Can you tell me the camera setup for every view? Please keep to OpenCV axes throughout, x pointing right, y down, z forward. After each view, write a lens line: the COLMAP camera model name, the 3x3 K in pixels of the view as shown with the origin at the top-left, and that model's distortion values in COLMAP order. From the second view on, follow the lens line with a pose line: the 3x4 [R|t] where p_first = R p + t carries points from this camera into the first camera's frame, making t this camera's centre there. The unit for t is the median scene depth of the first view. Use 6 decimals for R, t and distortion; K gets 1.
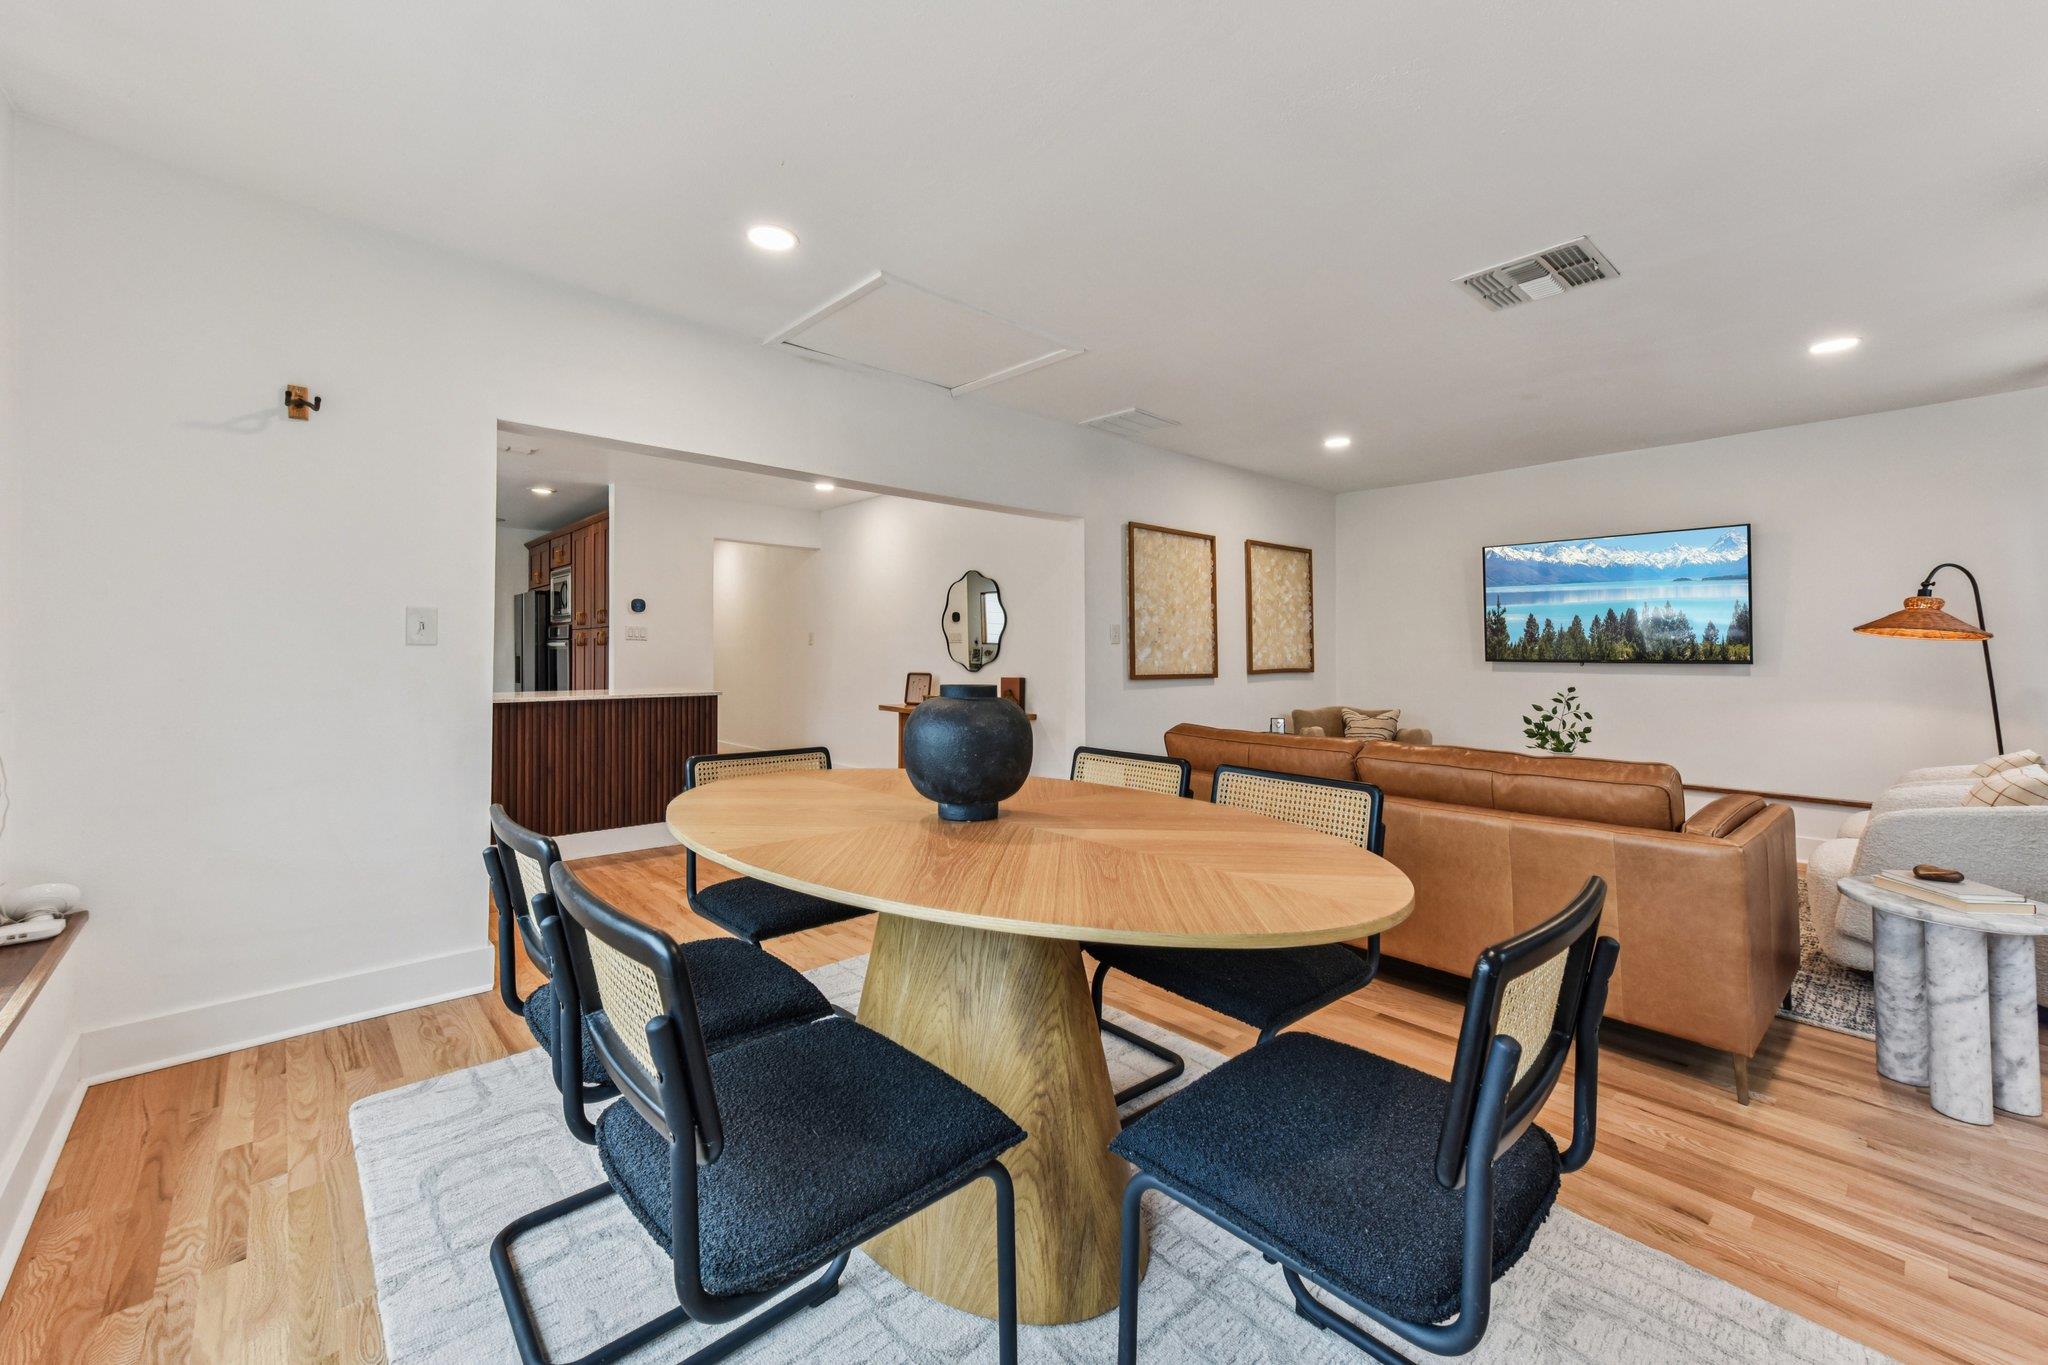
lens RADIAL K [[809.2, 0, 1023.6], [0, 809.2, 643.4], [0, 0, 1]] dist [0.008540, 0.000249]
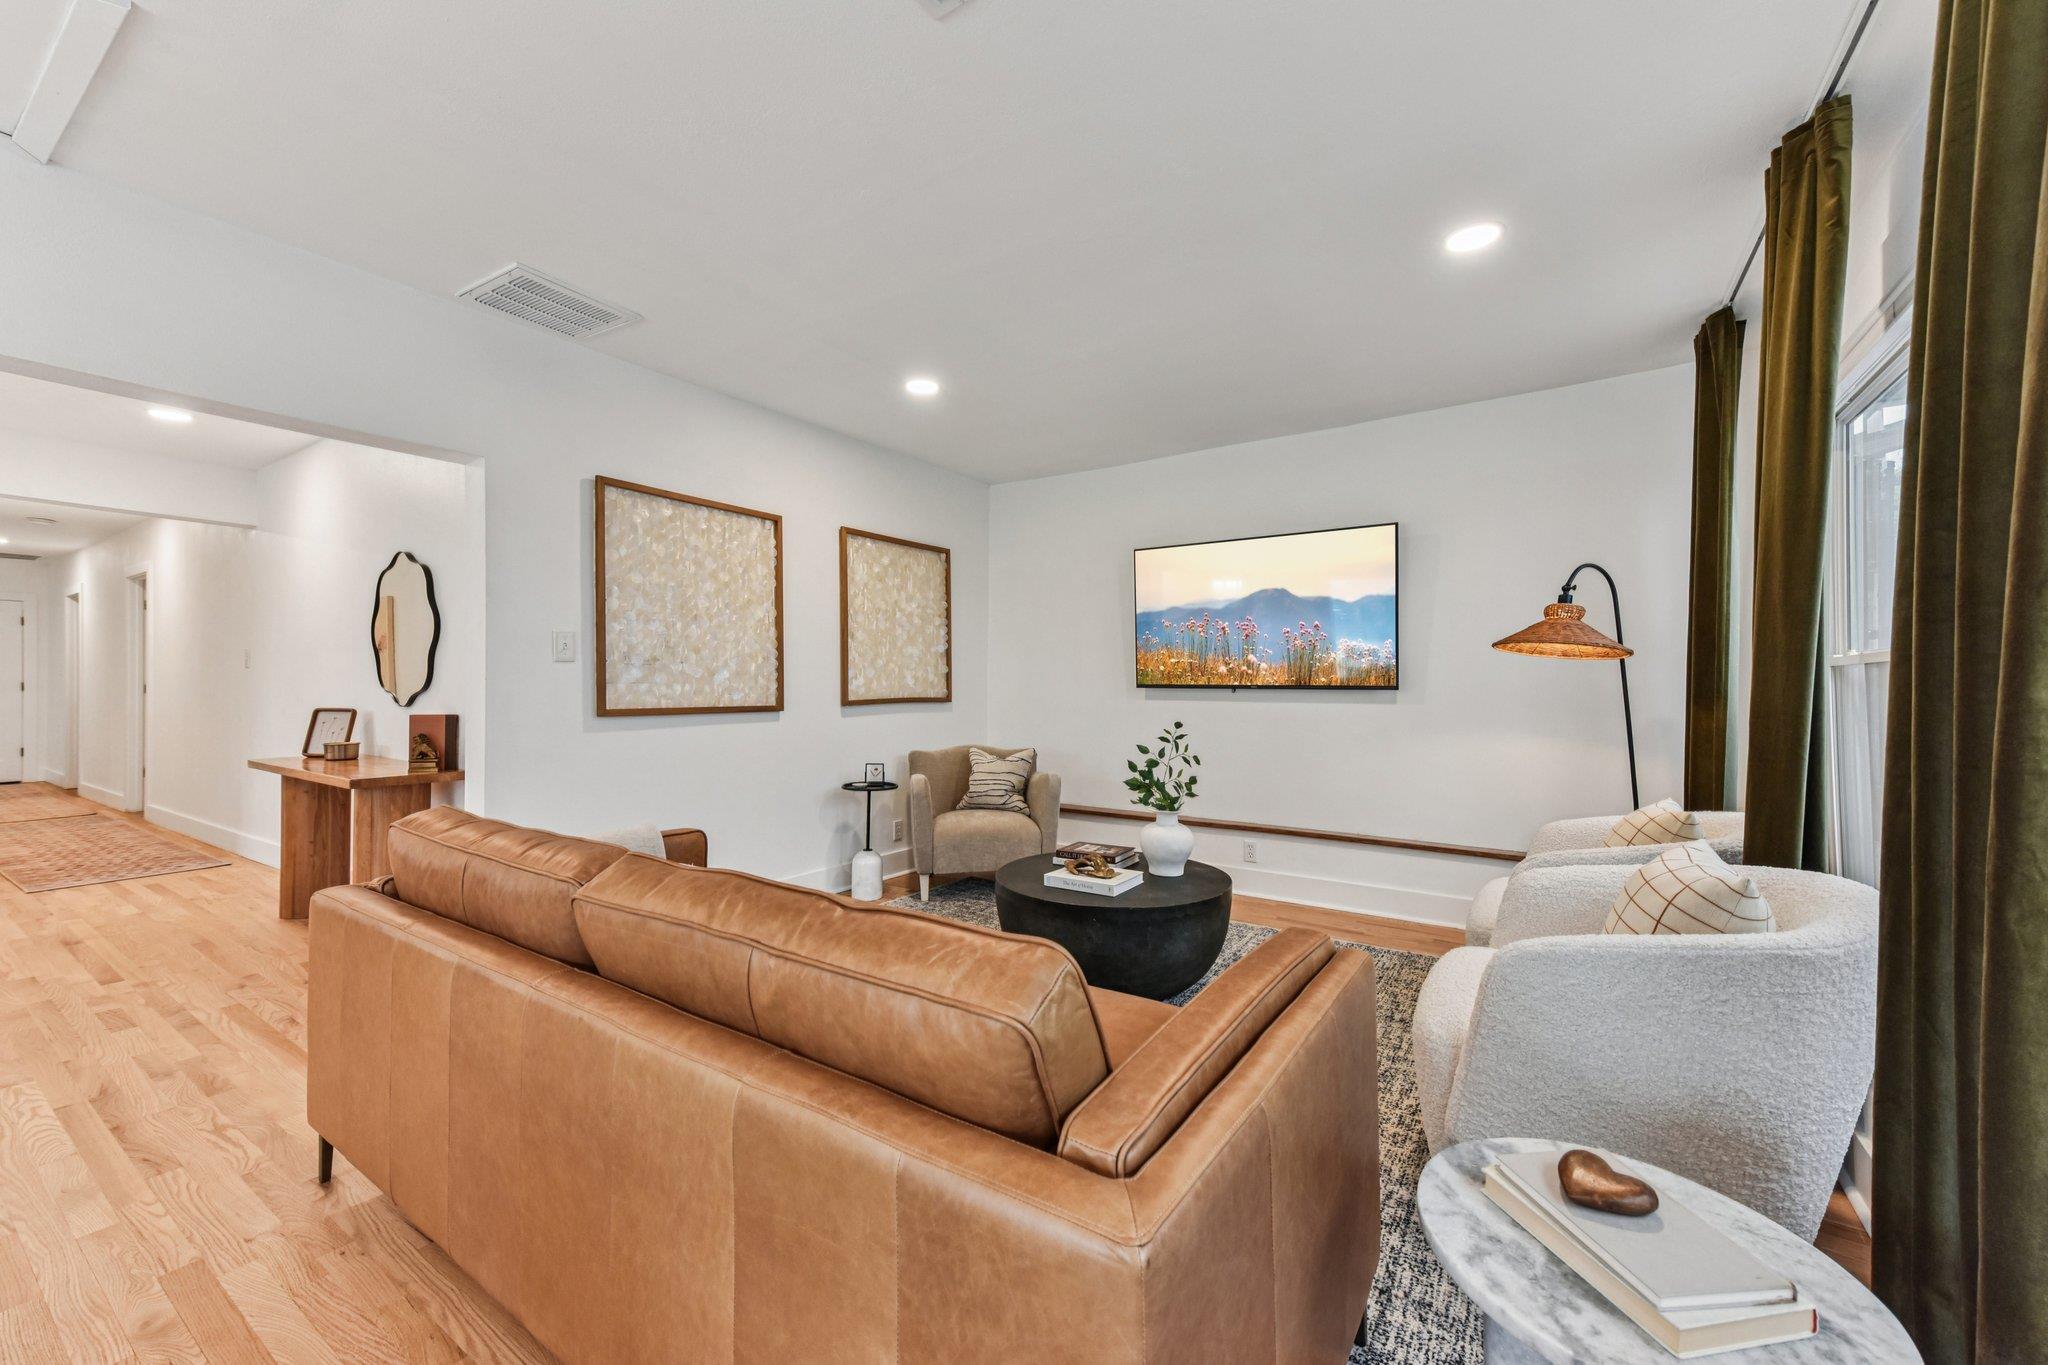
lens RADIAL K [[802.3, 0, 1018.5], [0, 802.3, 695.6], [0, 0, 1]] dist [0.021972, 0.000061]
pose [[0.968866, -0.006053, 0.247513, 0.299309], [-0.001240, 0.999570, 0.029298, 0.007705], [-0.247584, -0.028692, 0.968442, 0.280012]]
